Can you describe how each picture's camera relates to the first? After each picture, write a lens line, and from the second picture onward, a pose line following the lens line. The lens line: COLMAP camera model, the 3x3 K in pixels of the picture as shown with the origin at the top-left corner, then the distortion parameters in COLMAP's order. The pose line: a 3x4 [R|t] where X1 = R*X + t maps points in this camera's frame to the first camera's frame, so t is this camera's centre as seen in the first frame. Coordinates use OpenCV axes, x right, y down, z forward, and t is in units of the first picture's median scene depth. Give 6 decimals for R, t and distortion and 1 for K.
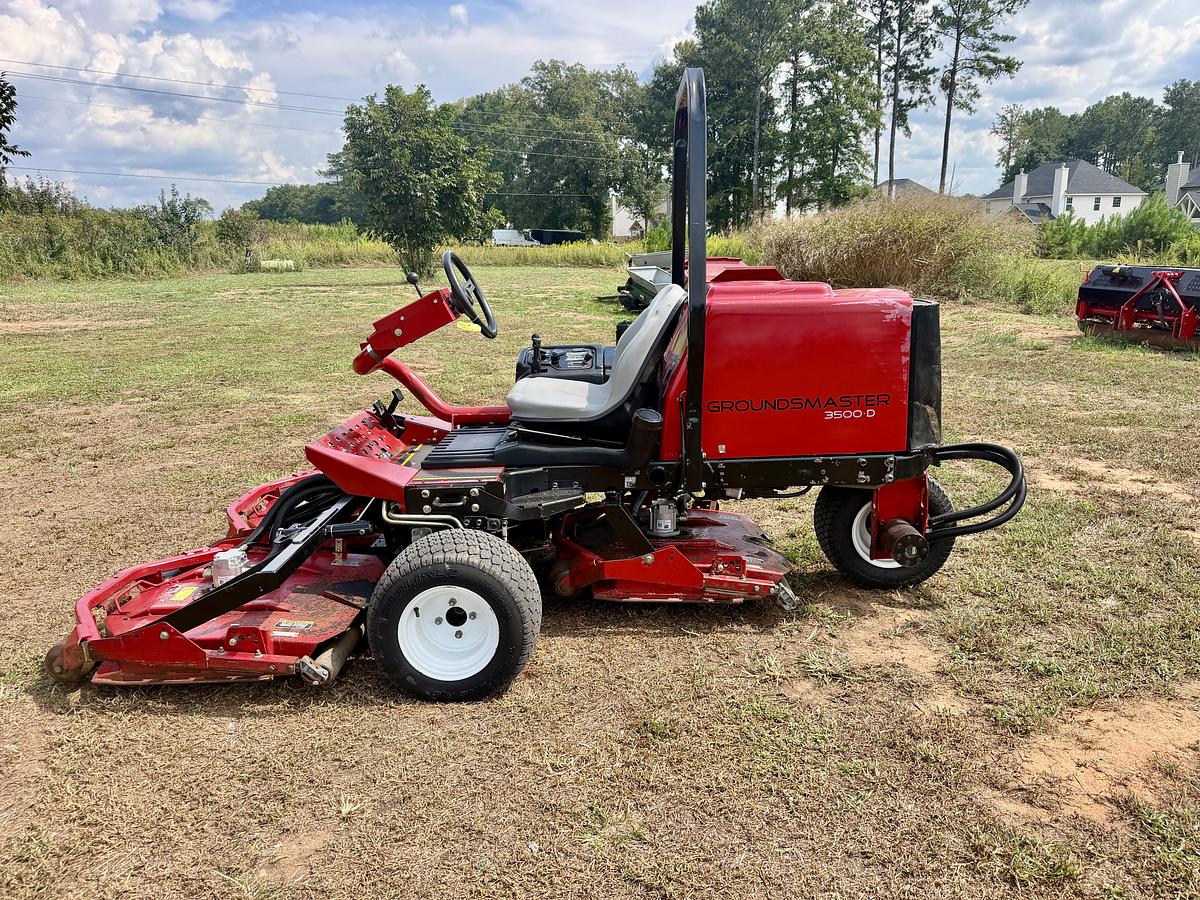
lens RADIAL K [[846.6, 0, 616.6], [0, 846.6, 447.3], [0, 0, 1]] dist [0.016152, -0.028824]
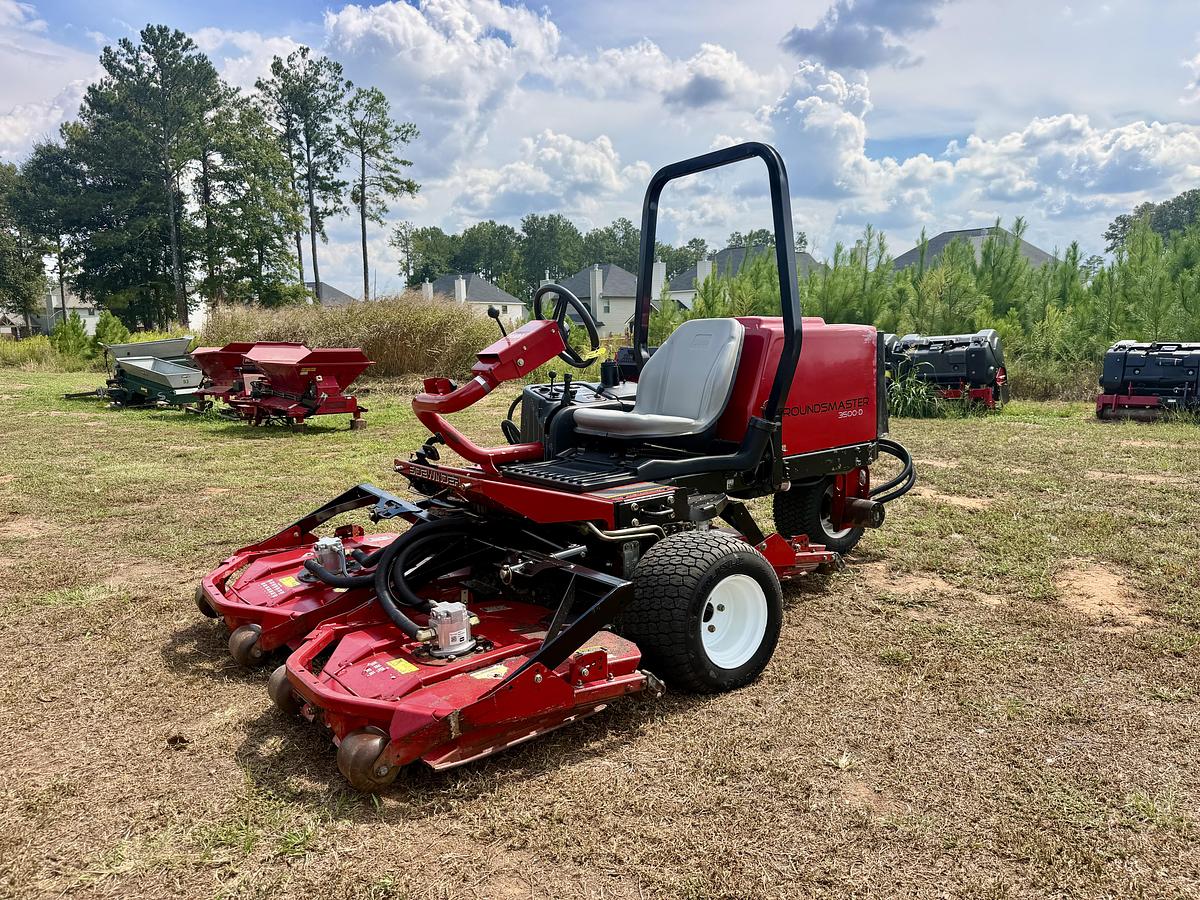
lens RADIAL K [[846.6, 0, 596.8], [0, 846.6, 452.9], [0, 0, 1]] dist [0.016152, -0.028824]
pose [[0.797559, -0.078853, 0.598065, -0.266435], [0.144363, 0.987561, -0.062310, 0.014682], [-0.585713, 0.136034, 0.799021, 0.061862]]
